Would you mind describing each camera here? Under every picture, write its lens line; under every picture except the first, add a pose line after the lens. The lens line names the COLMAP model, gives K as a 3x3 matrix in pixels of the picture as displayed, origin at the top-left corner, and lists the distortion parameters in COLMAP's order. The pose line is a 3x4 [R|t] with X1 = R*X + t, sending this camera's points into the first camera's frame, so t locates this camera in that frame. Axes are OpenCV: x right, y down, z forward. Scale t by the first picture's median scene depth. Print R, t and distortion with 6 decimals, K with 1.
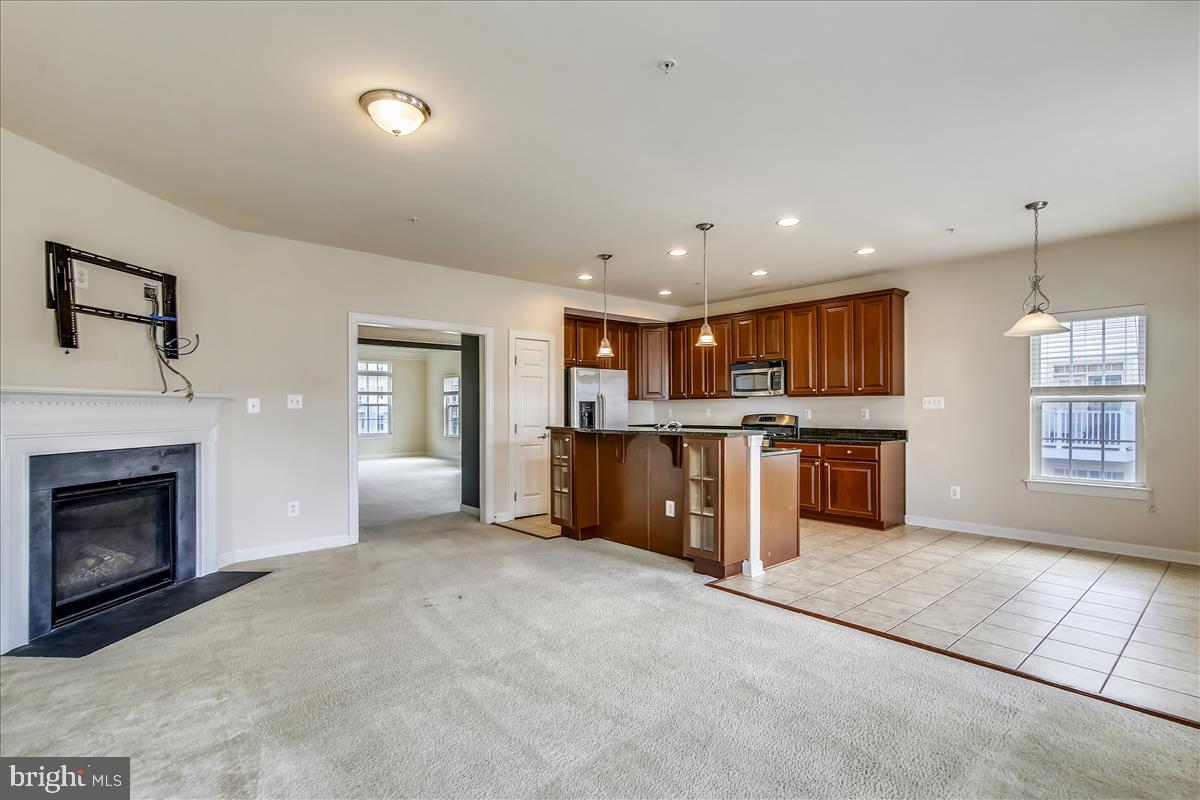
lens RADIAL K [[574.1, 0, 606.8], [0, 574.1, 408.7], [0, 0, 1]] dist [0.001167, 0.000835]
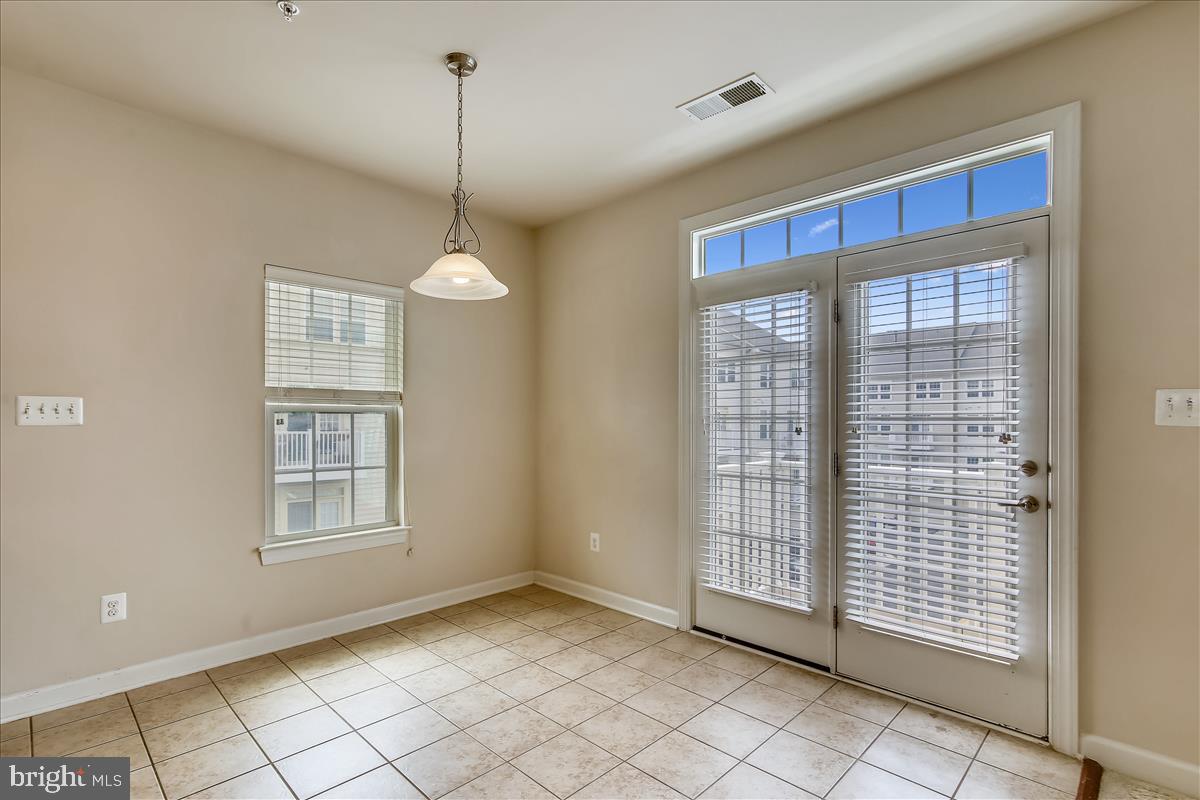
lens RADIAL K [[574.1, 0, 584.2], [0, 574.1, 421.4], [0, 0, 1]] dist [0.001167, 0.000835]
pose [[-0.068648, -0.004108, 0.997632, 0.126038], [0.000039, 0.999992, 0.004120, -0.004277], [-0.997641, 0.000322, -0.068647, 0.674408]]
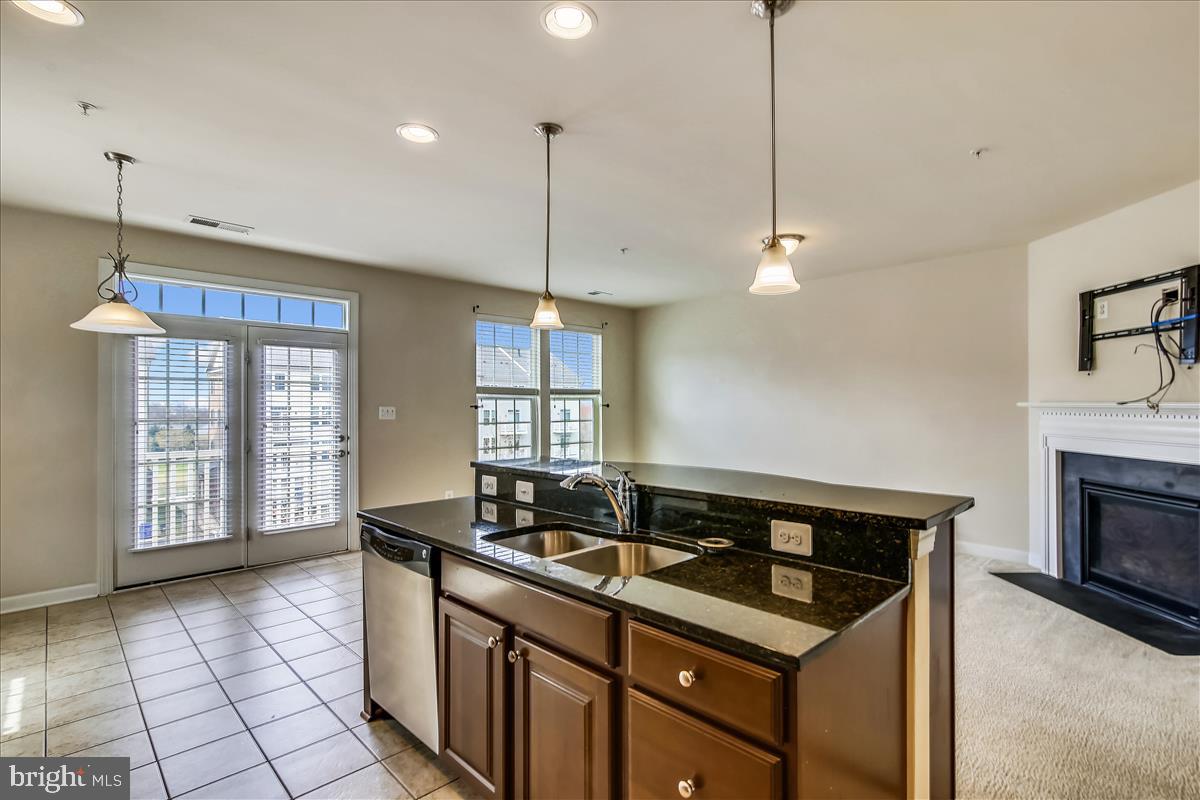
lens RADIAL K [[574.1, 0, 618.7], [0, 574.1, 403.7], [0, 0, 1]] dist [0.001167, 0.000835]
pose [[-0.998317, 0.006561, -0.057622, 0.102584], [0.006657, 0.999977, -0.001472, -0.022101], [0.057611, -0.001853, -0.998337, 1.280914]]
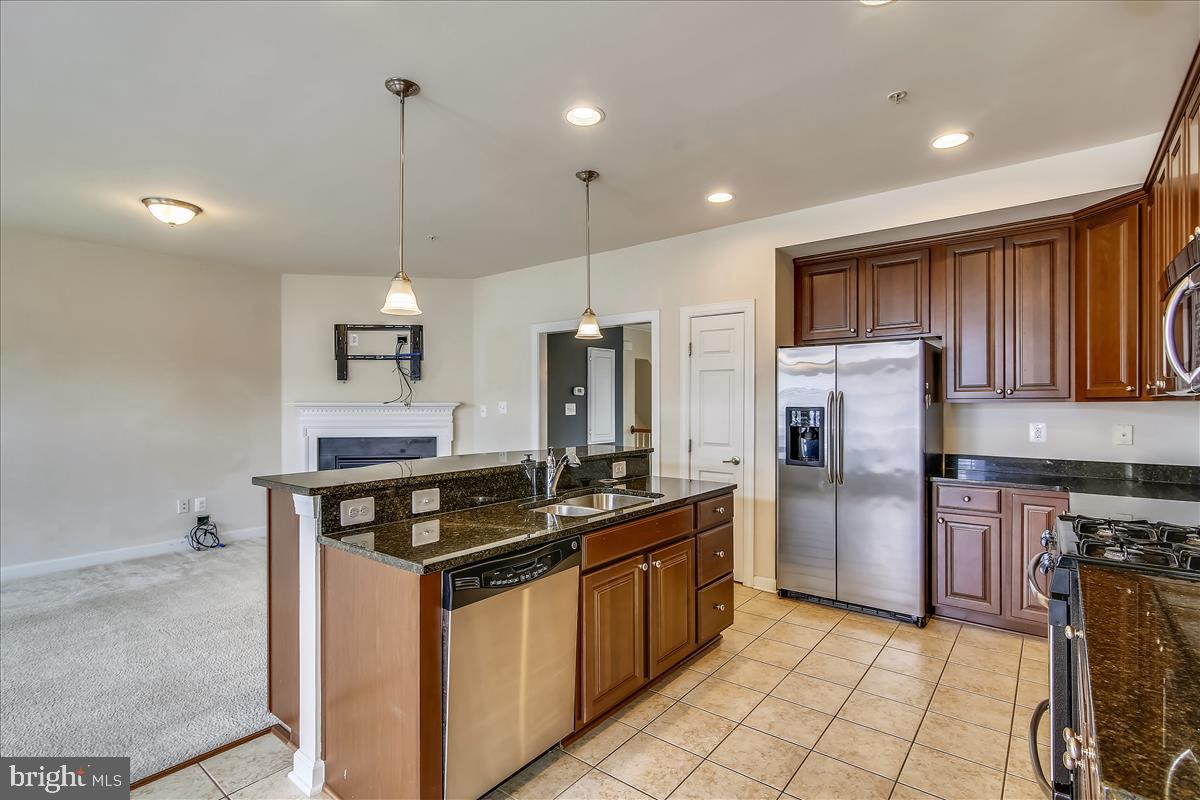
lens RADIAL K [[574.1, 0, 594.2], [0, 574.1, 400.9], [0, 0, 1]] dist [0.001167, 0.000835]
pose [[0.165073, -0.001171, -0.986281, 0.573207], [-0.001043, 0.999999, -0.001362, -0.021881], [0.986281, 0.001254, 0.165071, 0.859066]]
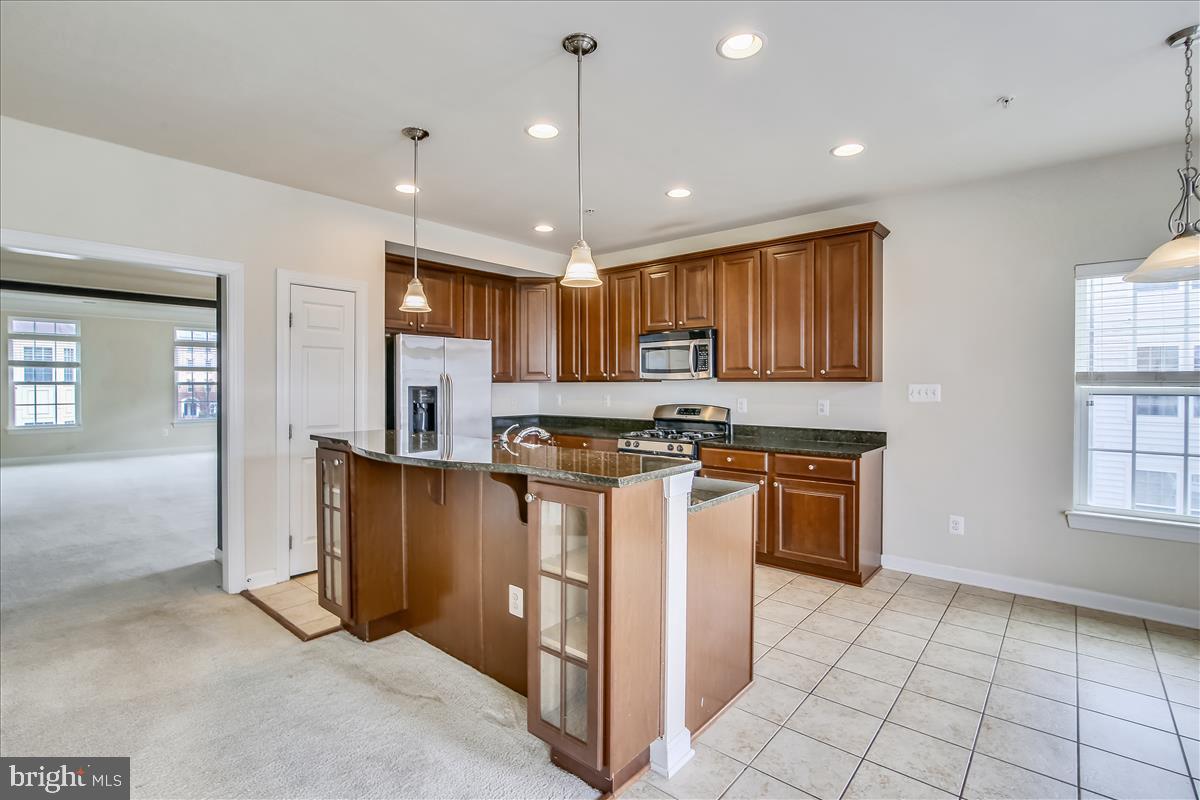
lens RADIAL K [[574.1, 0, 604.1], [0, 574.1, 392.5], [0, 0, 1]] dist [0.001167, 0.000835]
pose [[0.989846, 0.002333, 0.142127, 0.095582], [-0.004272, 0.999902, 0.013342, -0.019056], [-0.142082, -0.013814, 0.989758, 0.394933]]
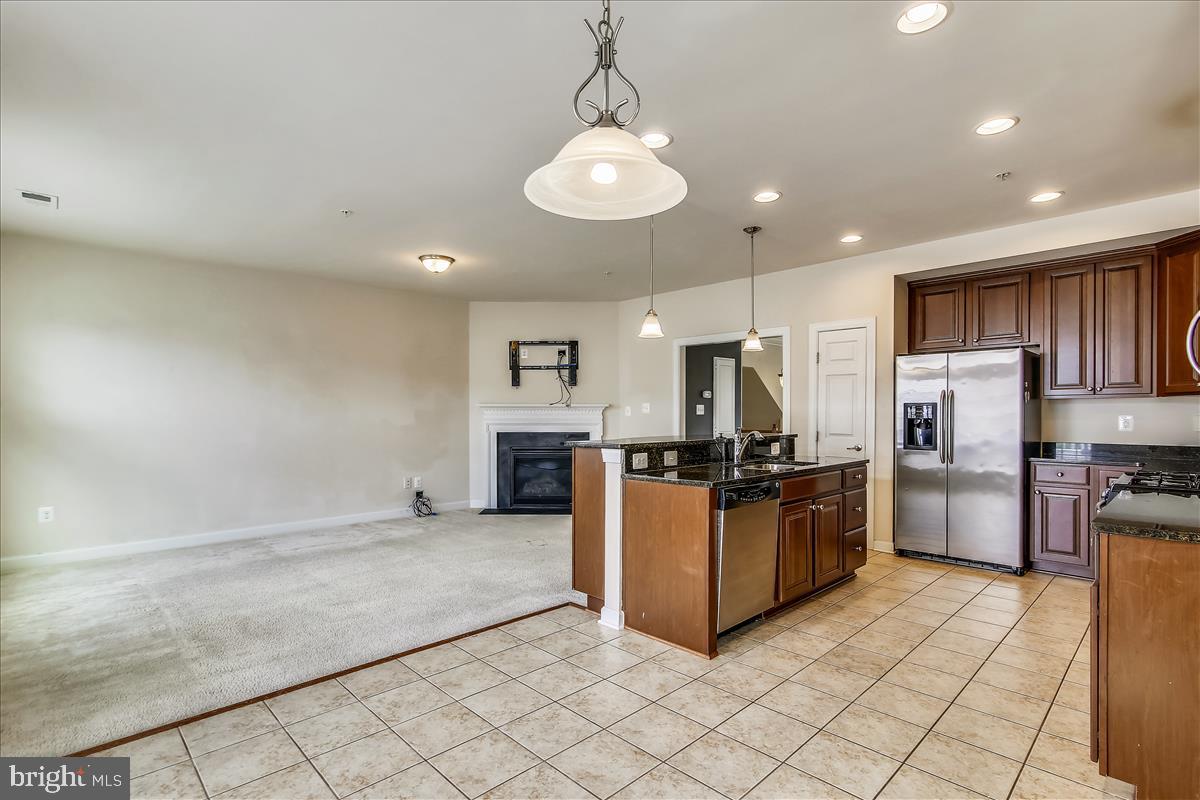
lens RADIAL K [[574.1, 0, 591.9], [0, 574.1, 416.0], [0, 0, 1]] dist [0.001167, 0.000835]
pose [[0.039369, 0.007695, -0.999195, 0.773023], [-0.000519, 0.999970, 0.007681, -0.002856], [0.999225, 0.000216, 0.039371, 0.699547]]
